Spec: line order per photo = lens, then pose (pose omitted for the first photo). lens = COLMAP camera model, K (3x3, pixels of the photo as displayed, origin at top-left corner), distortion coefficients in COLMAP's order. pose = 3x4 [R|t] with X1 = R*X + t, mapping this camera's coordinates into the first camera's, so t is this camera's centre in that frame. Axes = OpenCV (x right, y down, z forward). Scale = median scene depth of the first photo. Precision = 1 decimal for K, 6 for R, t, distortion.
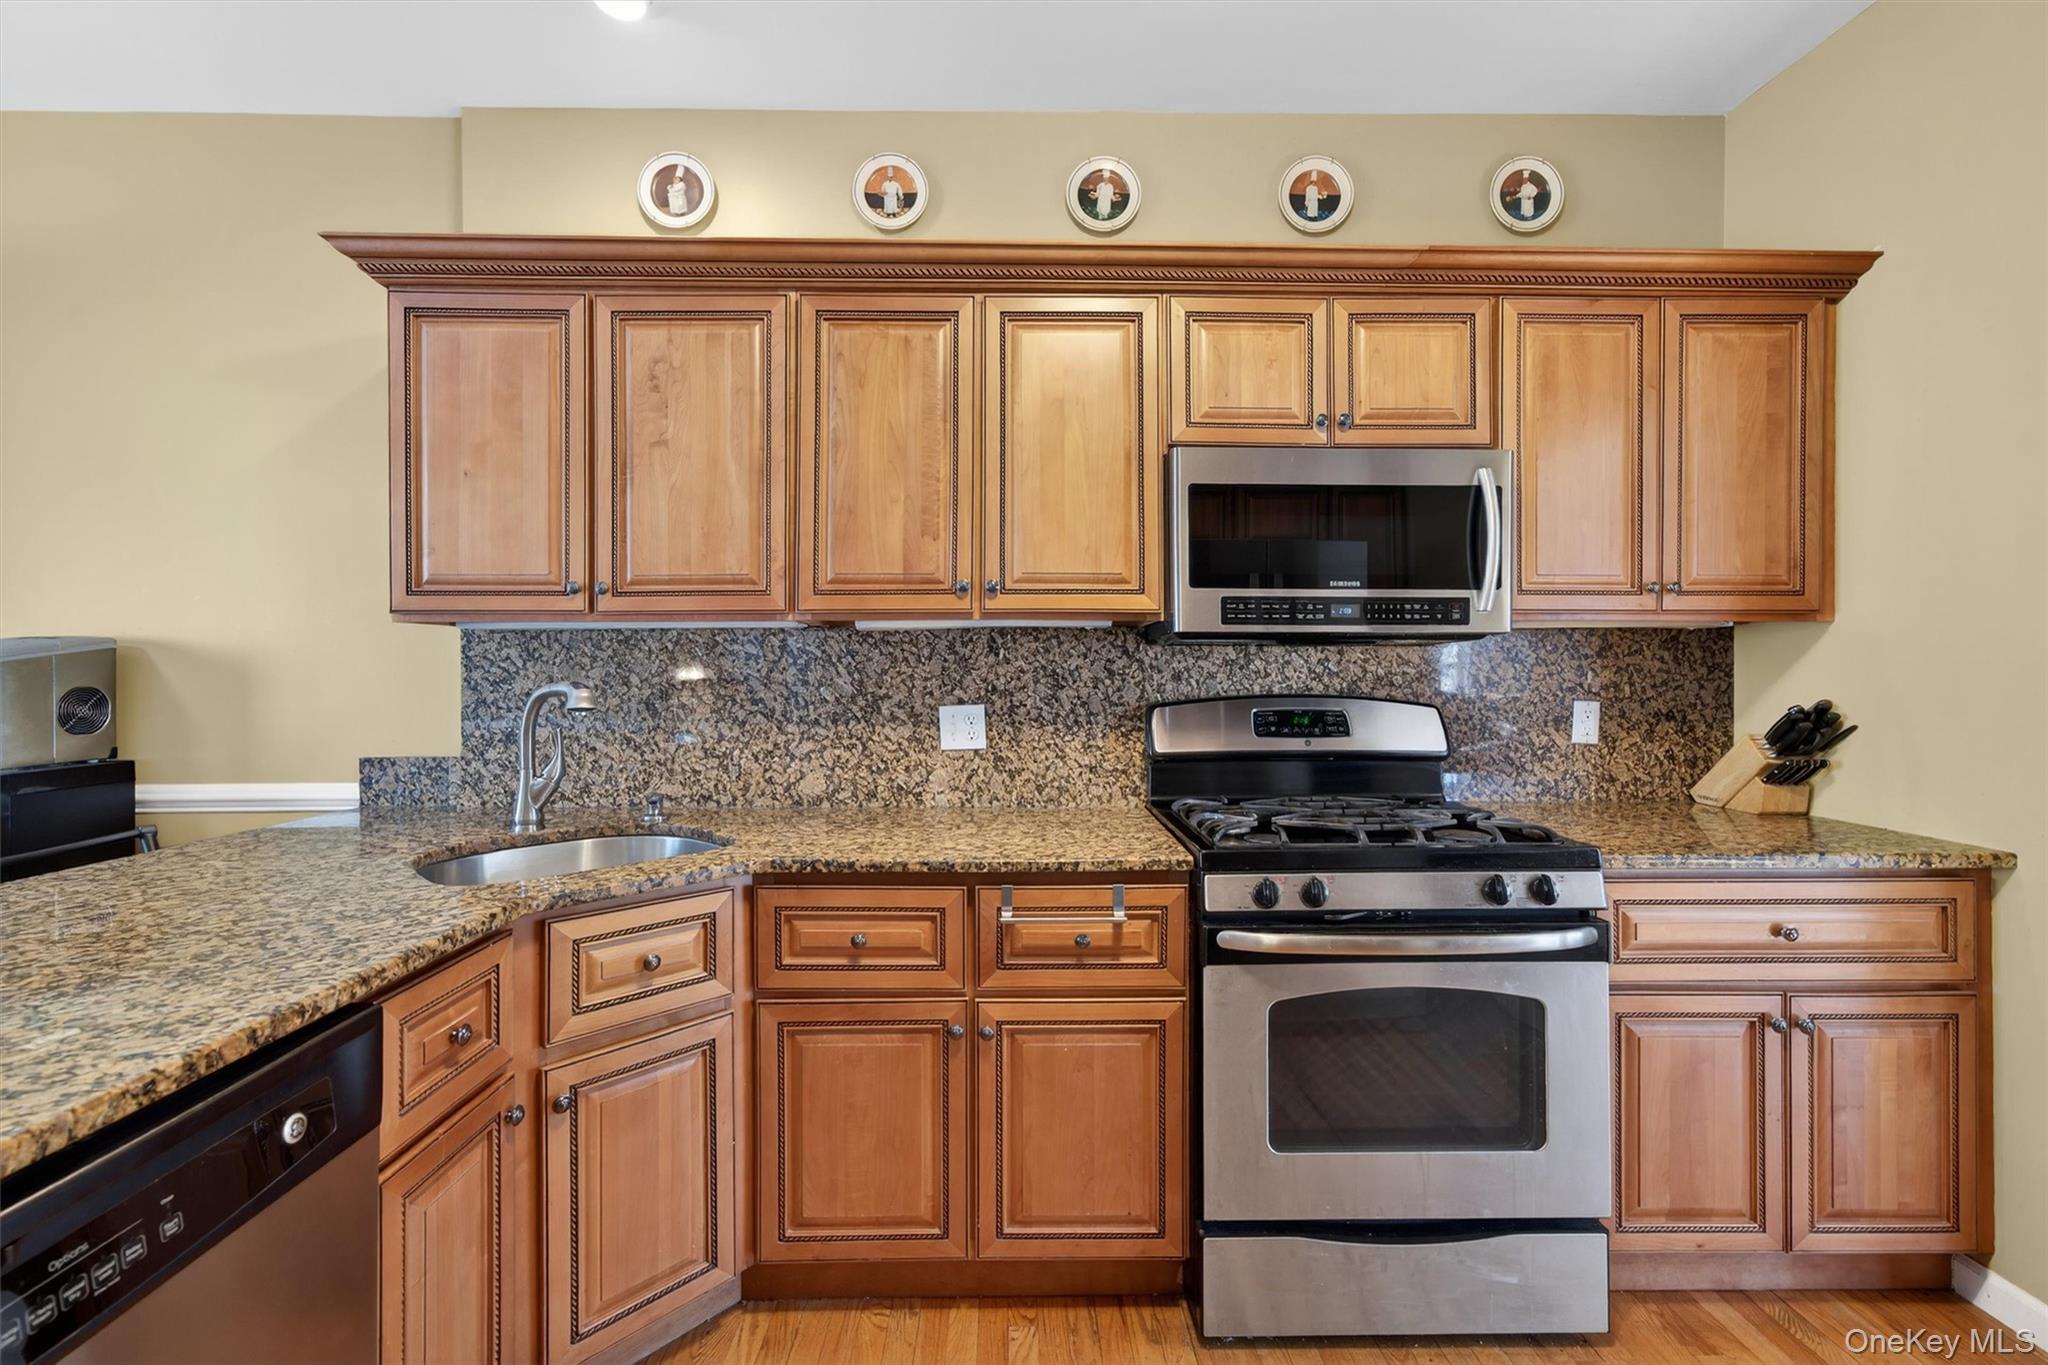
lens RADIAL K [[830.4, 0, 1011.0], [0, 830.4, 674.6], [0, 0, 1]] dist [0.005075, 0.003869]
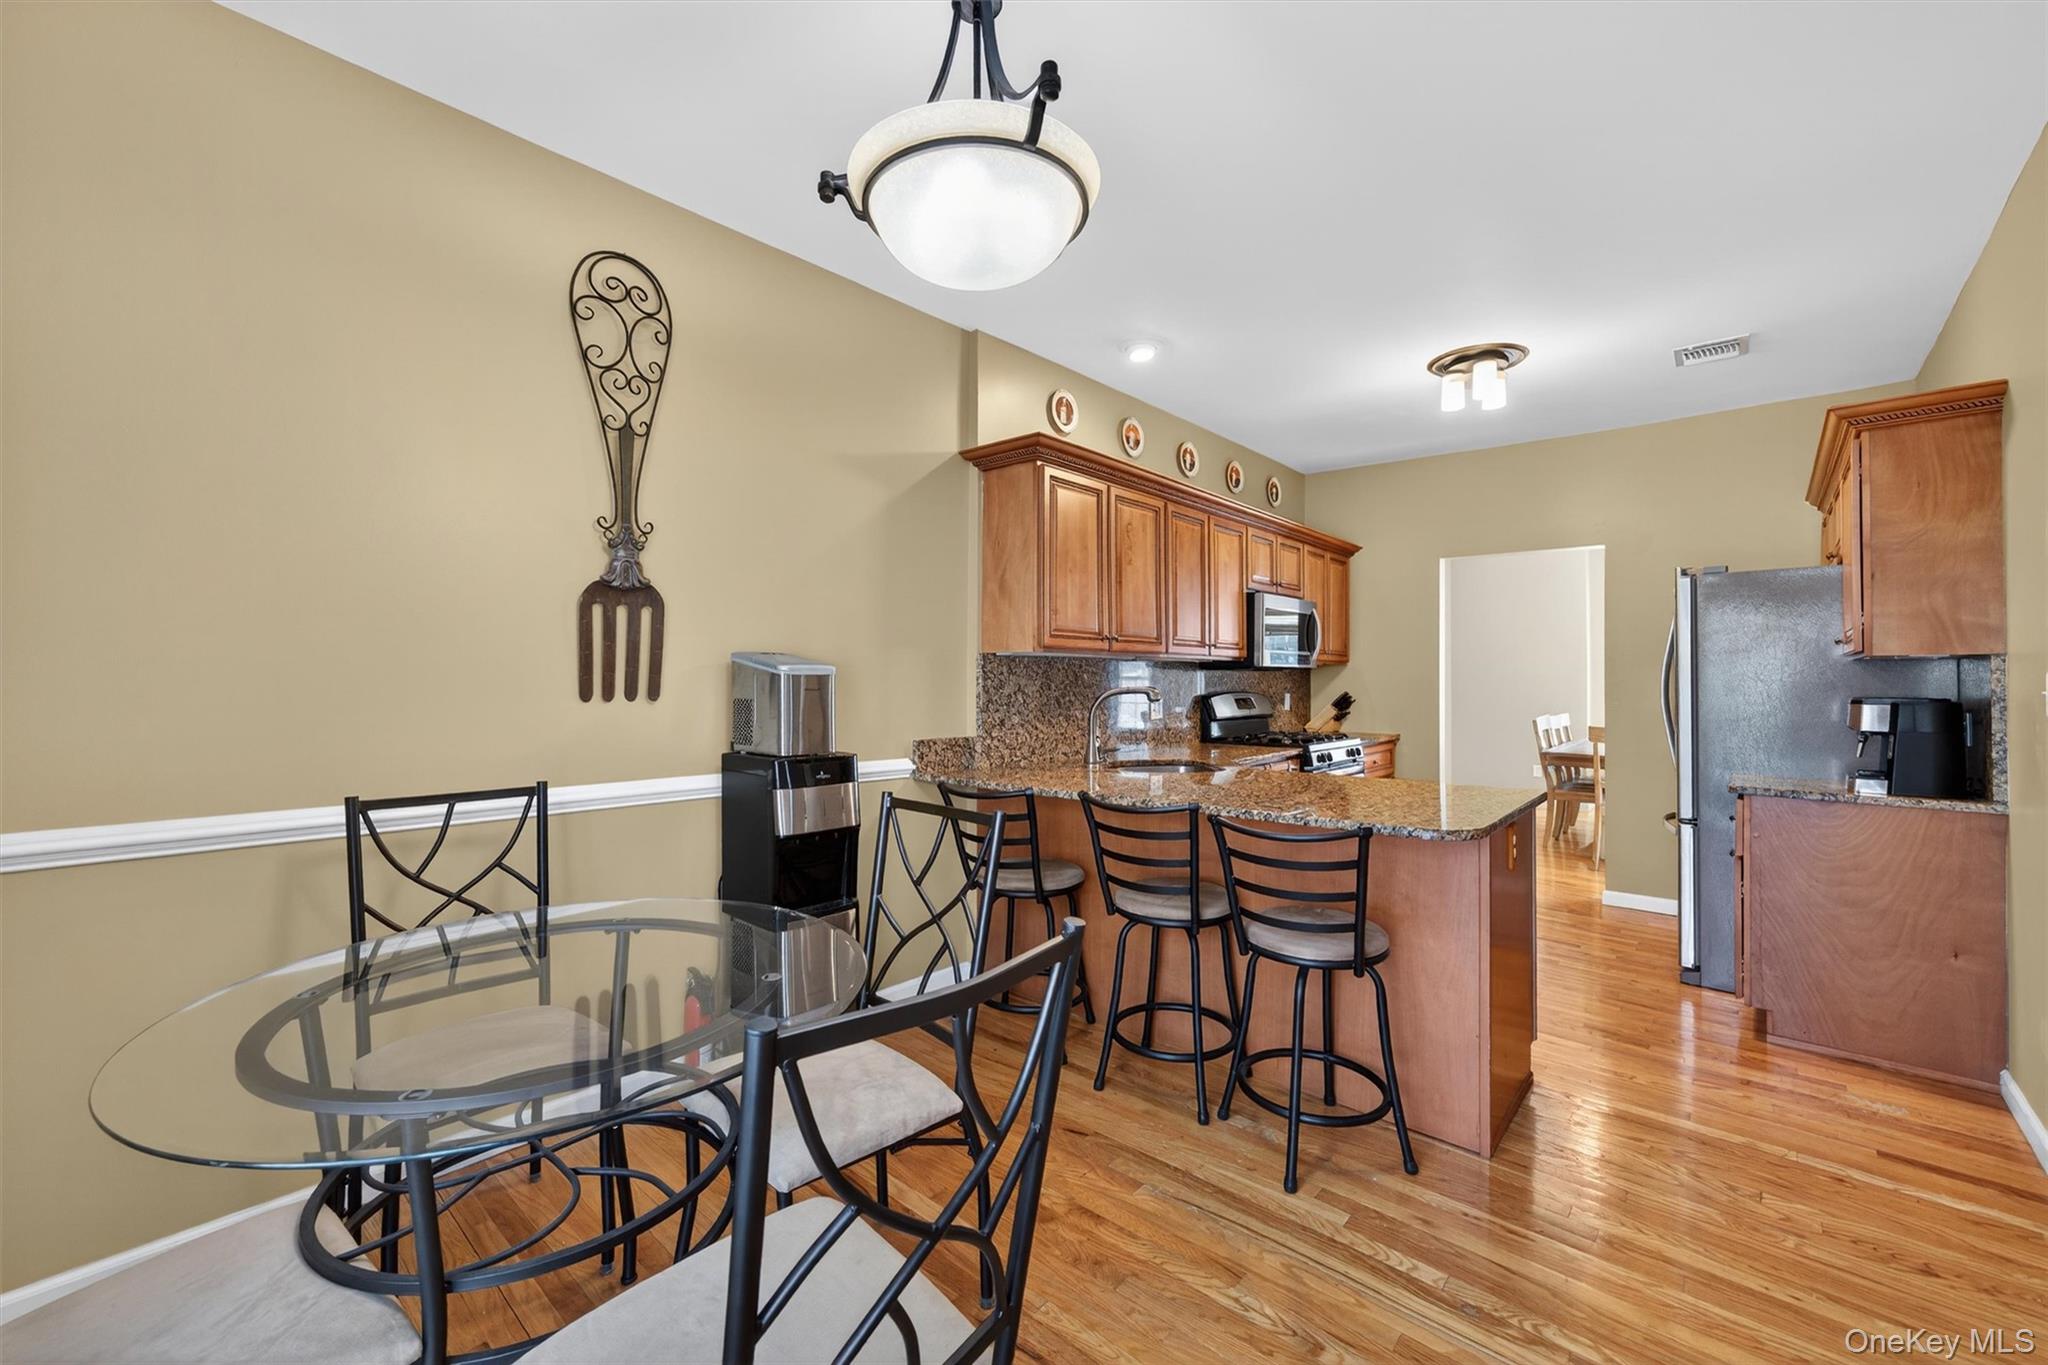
lens RADIAL K [[807.3, 0, 968.6], [0, 807.3, 666.3], [0, 0, 1]] dist [-0.002706, 0.000068]
pose [[0.714002, 0.014859, 0.699986, -2.015657], [0.004588, 0.999654, -0.025901, 0.008808], [-0.700129, 0.021705, 0.713686, -0.094459]]
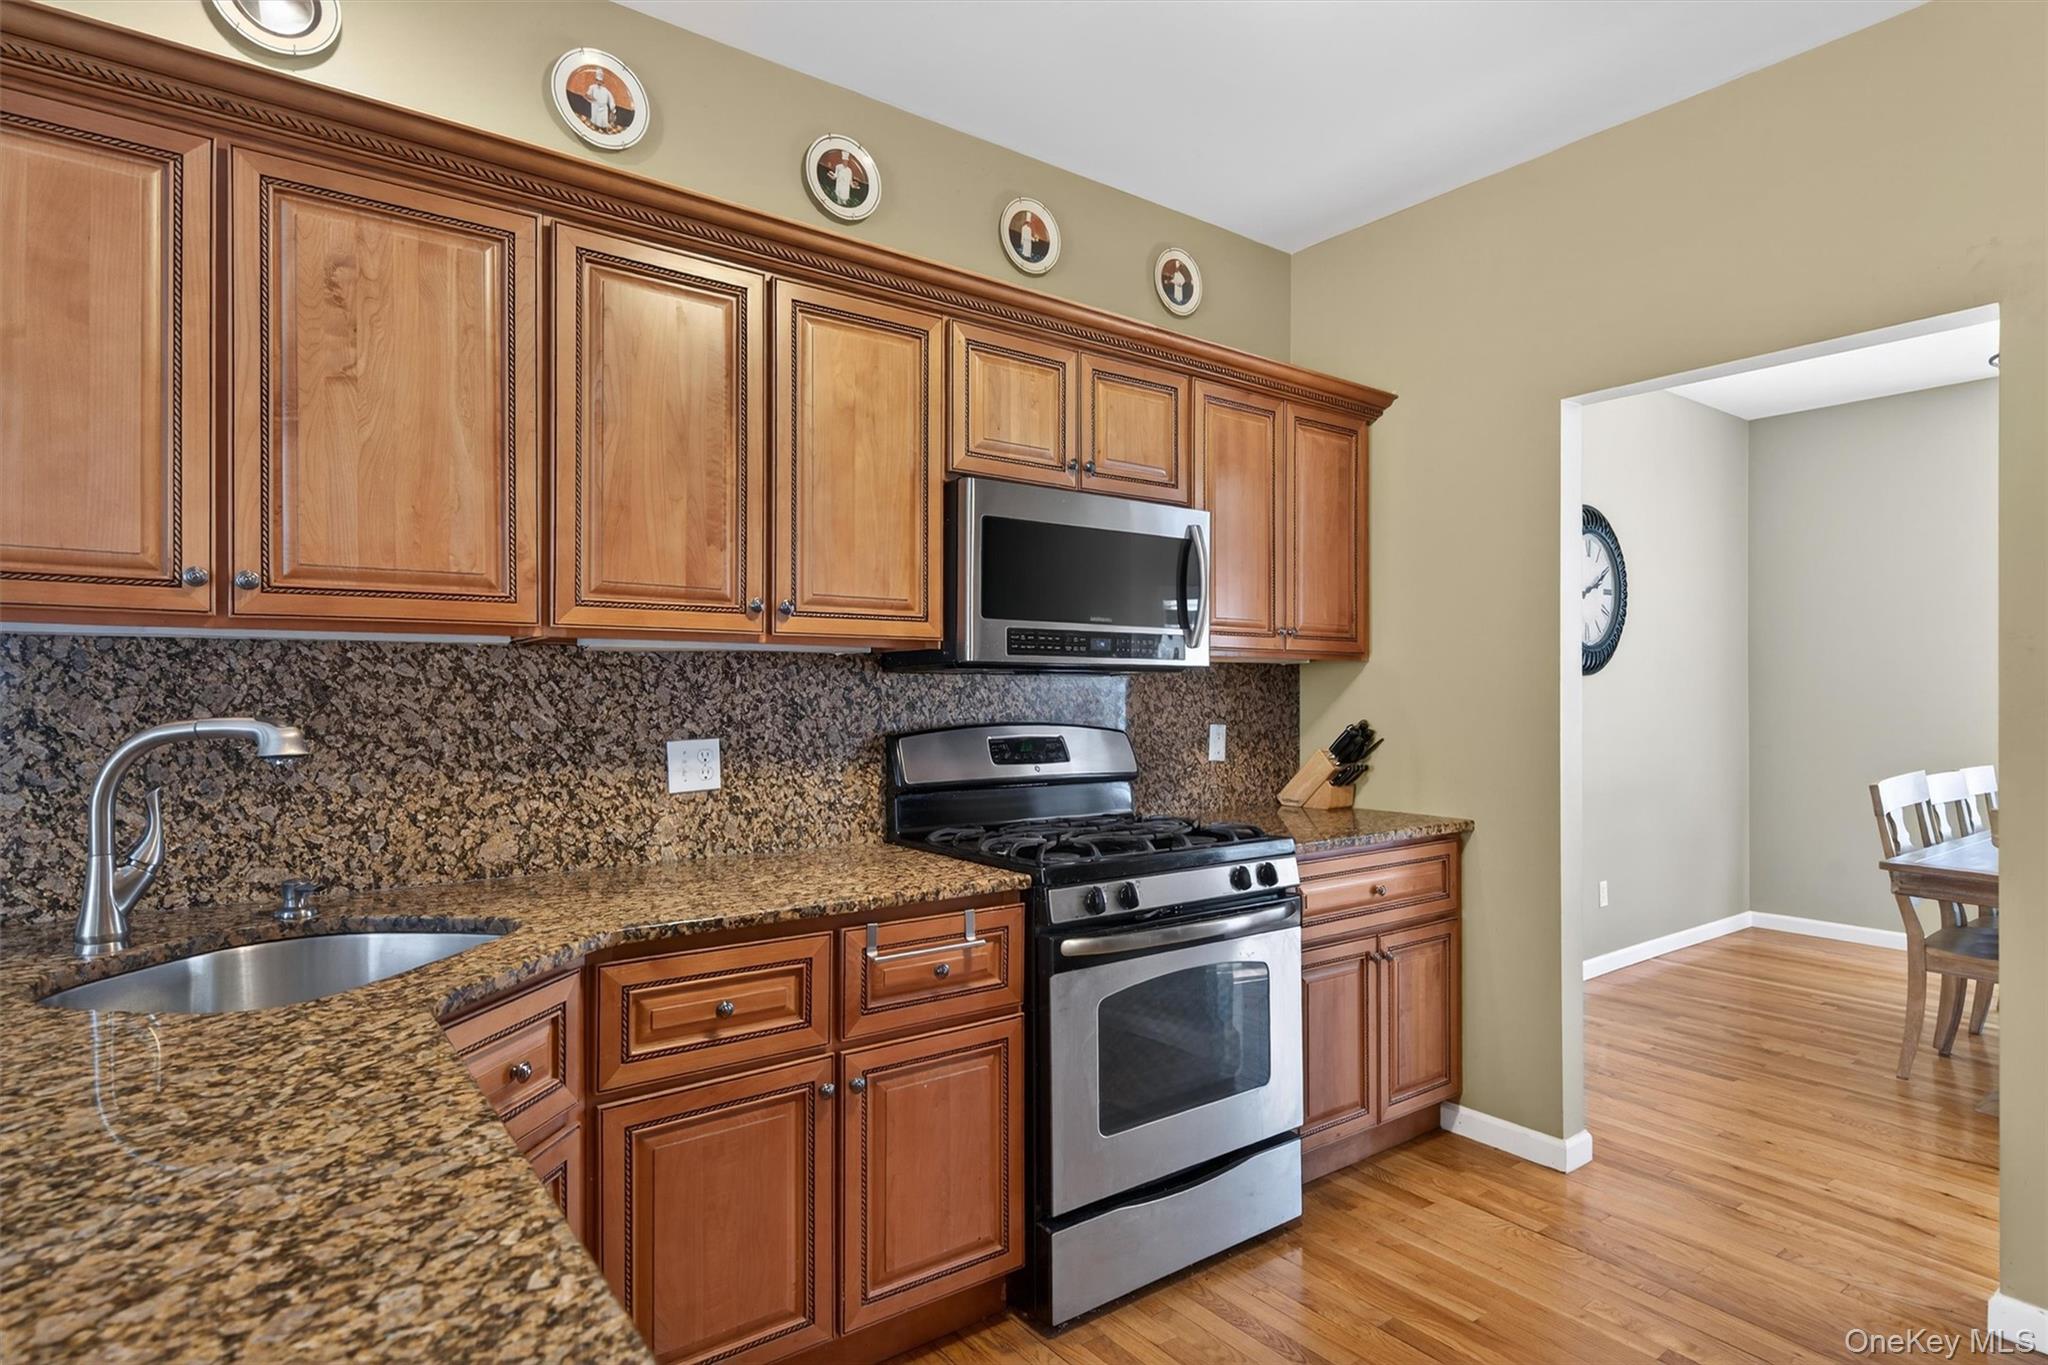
lens RADIAL K [[1039.6, 0, 989.3], [0, 1039.6, 702.4], [0, 0, 1]] dist [0.030496, -0.002346]
pose [[0.831446, -0.003602, 0.555594, -0.461269], [0.005283, 0.999985, -0.001423, 0.001152], [-0.555581, 0.004118, 0.831452, -0.053508]]
